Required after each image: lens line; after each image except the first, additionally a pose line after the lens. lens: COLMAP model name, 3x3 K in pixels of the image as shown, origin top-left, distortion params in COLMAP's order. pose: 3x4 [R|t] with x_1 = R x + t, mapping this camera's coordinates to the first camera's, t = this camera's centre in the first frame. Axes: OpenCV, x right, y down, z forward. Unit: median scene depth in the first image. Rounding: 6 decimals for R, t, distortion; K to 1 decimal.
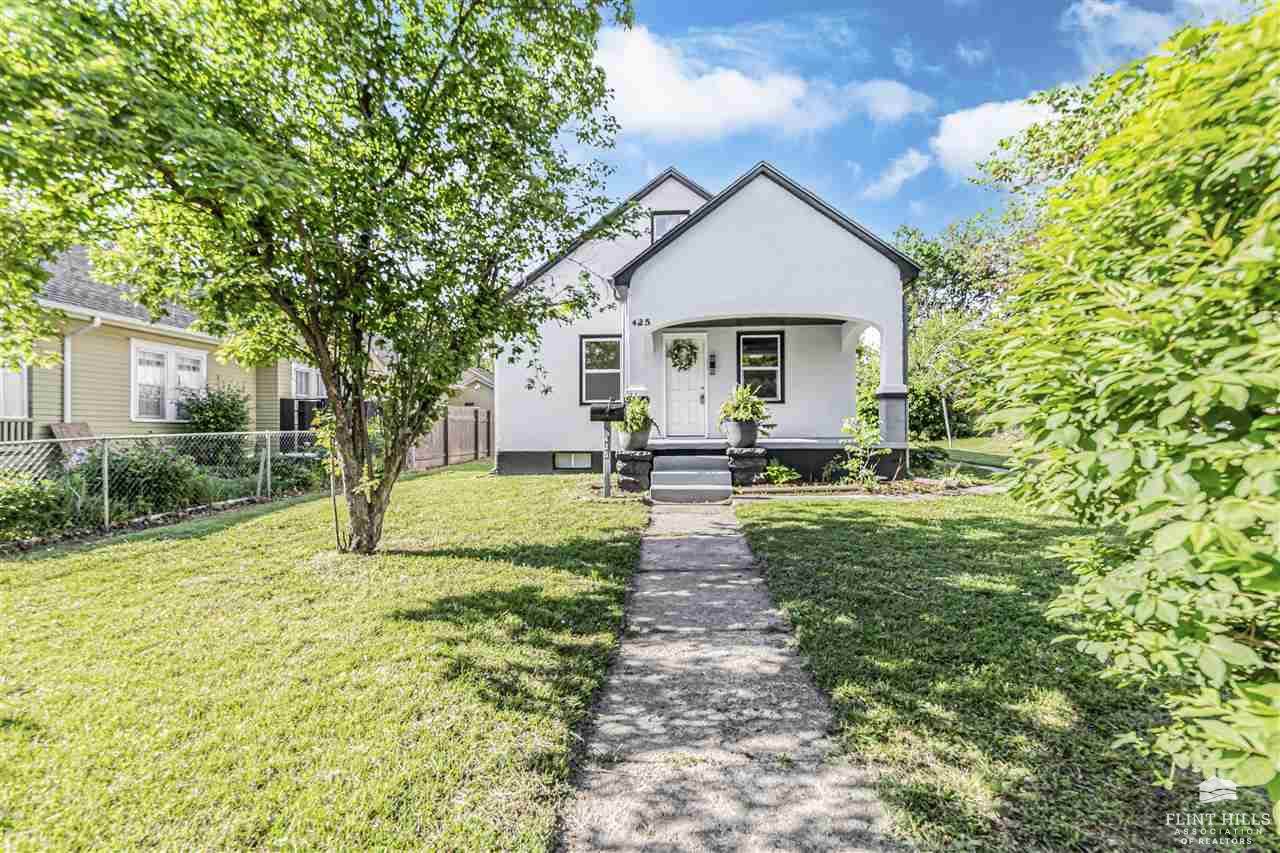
lens RADIAL K [[578.0, 0, 642.1], [0, 578.0, 427.1], [0, 0, 1]] dist [-0.002653, 0.002163]
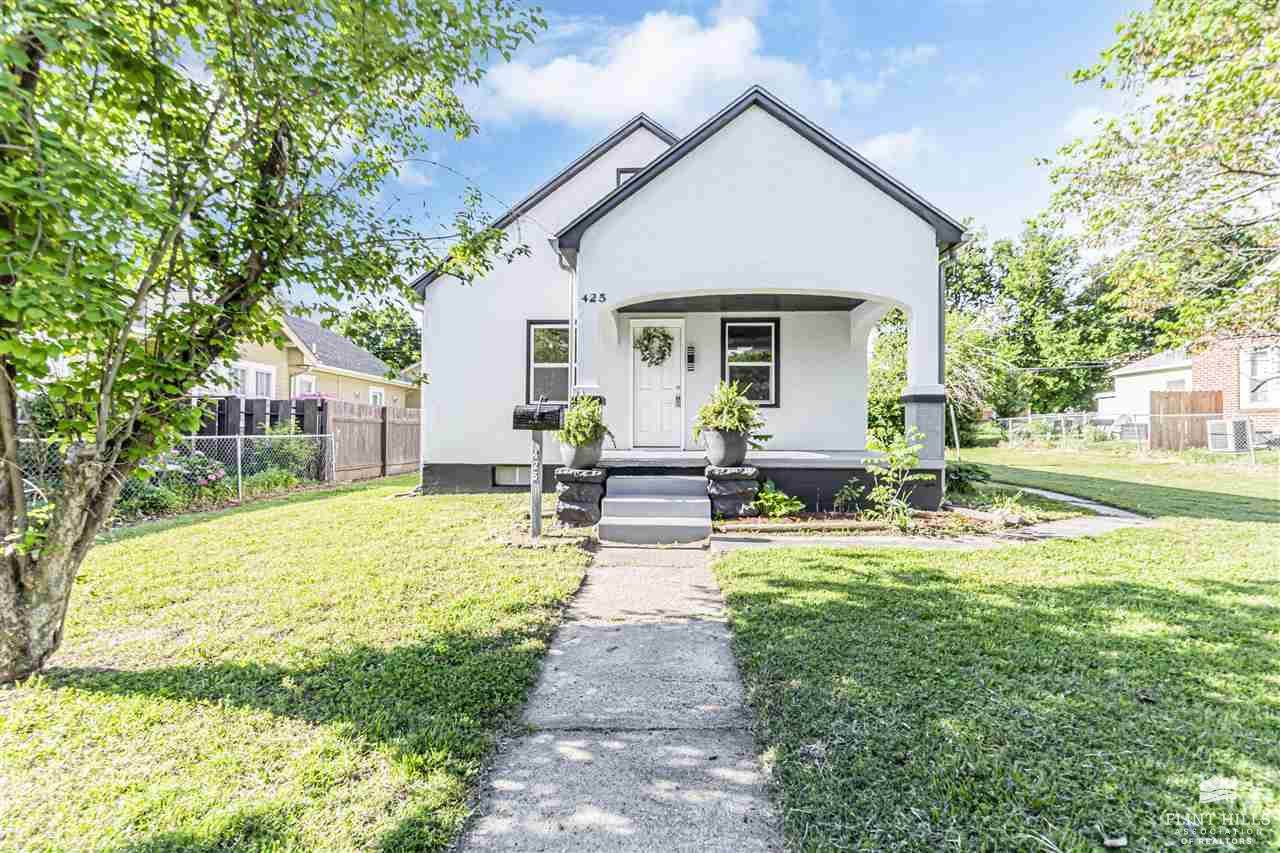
lens RADIAL K [[578.0, 0, 641.3], [0, 578.0, 427.4], [0, 0, 1]] dist [-0.002653, 0.002163]
pose [[0.999716, 0.009389, 0.021920, 0.046525], [-0.009250, 0.999937, -0.006420, -0.008201], [-0.021979, 0.006215, 0.999739, 0.253574]]
